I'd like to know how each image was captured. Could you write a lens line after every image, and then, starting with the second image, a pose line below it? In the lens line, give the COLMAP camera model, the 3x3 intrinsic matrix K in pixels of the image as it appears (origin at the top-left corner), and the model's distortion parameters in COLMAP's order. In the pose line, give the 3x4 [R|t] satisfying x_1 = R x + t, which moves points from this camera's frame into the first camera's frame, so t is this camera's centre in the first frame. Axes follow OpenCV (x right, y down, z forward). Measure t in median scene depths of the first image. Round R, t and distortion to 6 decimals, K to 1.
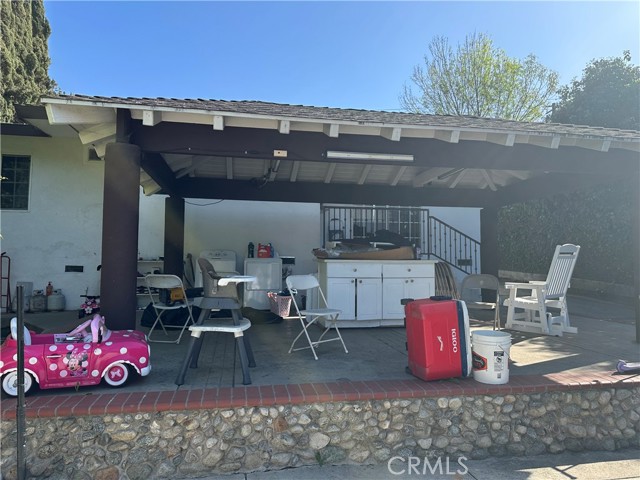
lens RADIAL K [[458.9, 0, 319.4], [0, 458.9, 230.9], [0, 0, 1]] dist [0.046824, -0.058382]
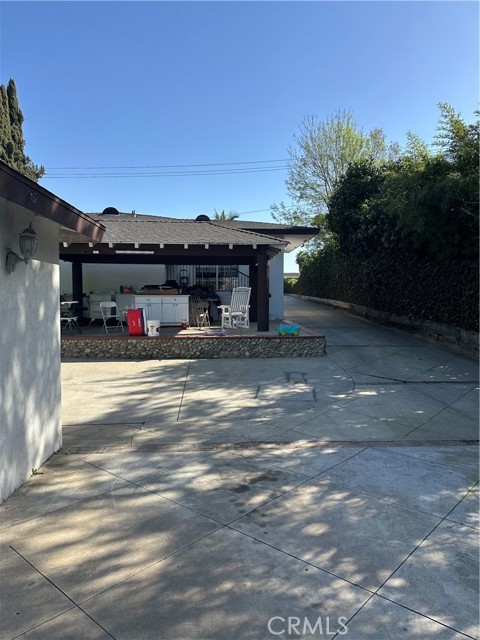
lens RADIAL K [[448.2, 0, 237.2], [0, 448.2, 318.5], [0, 0, 1]] dist [0.125854, -0.194320]
pose [[0.991216, 0.000252, -0.132254, 0.412788], [0.015530, 0.992858, 0.118286, -0.038232], [0.131339, -0.119300, 0.984133, -0.560450]]
